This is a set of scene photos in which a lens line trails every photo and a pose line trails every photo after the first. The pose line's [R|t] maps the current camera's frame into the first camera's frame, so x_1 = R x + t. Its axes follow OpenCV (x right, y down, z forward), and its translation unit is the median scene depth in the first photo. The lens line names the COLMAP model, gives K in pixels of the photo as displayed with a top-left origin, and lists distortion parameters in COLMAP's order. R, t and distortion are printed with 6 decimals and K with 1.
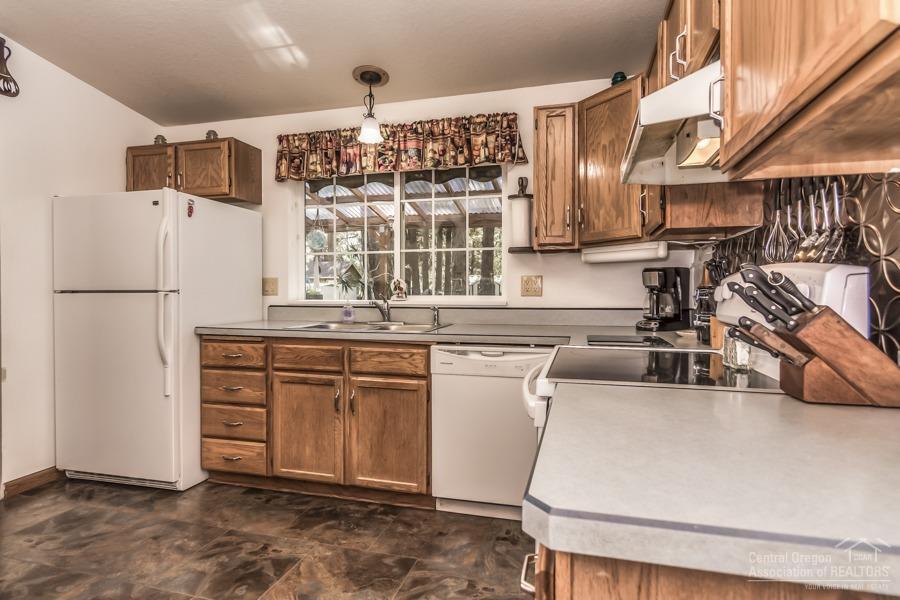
lens RADIAL K [[484.5, 0, 447.7], [0, 484.5, 298.4], [0, 0, 1]] dist [0.000593, -0.001118]
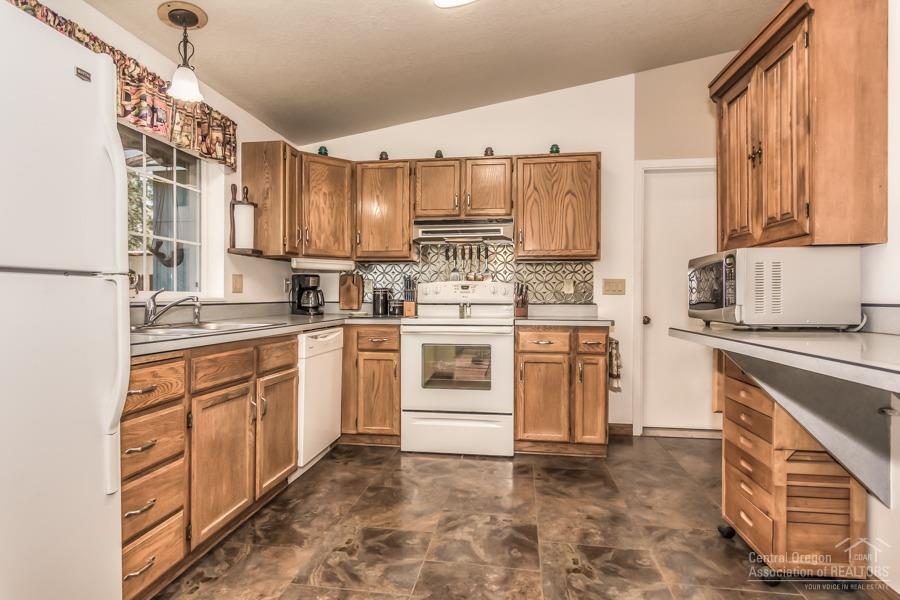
lens RADIAL K [[484.5, 0, 447.0], [0, 484.5, 298.7], [0, 0, 1]] dist [0.000593, -0.001118]
pose [[-0.129038, -0.003394, 0.991634, -1.189298], [0.009638, 0.999943, 0.004676, 0.011019], [-0.991593, 0.010161, -0.128998, 0.795703]]
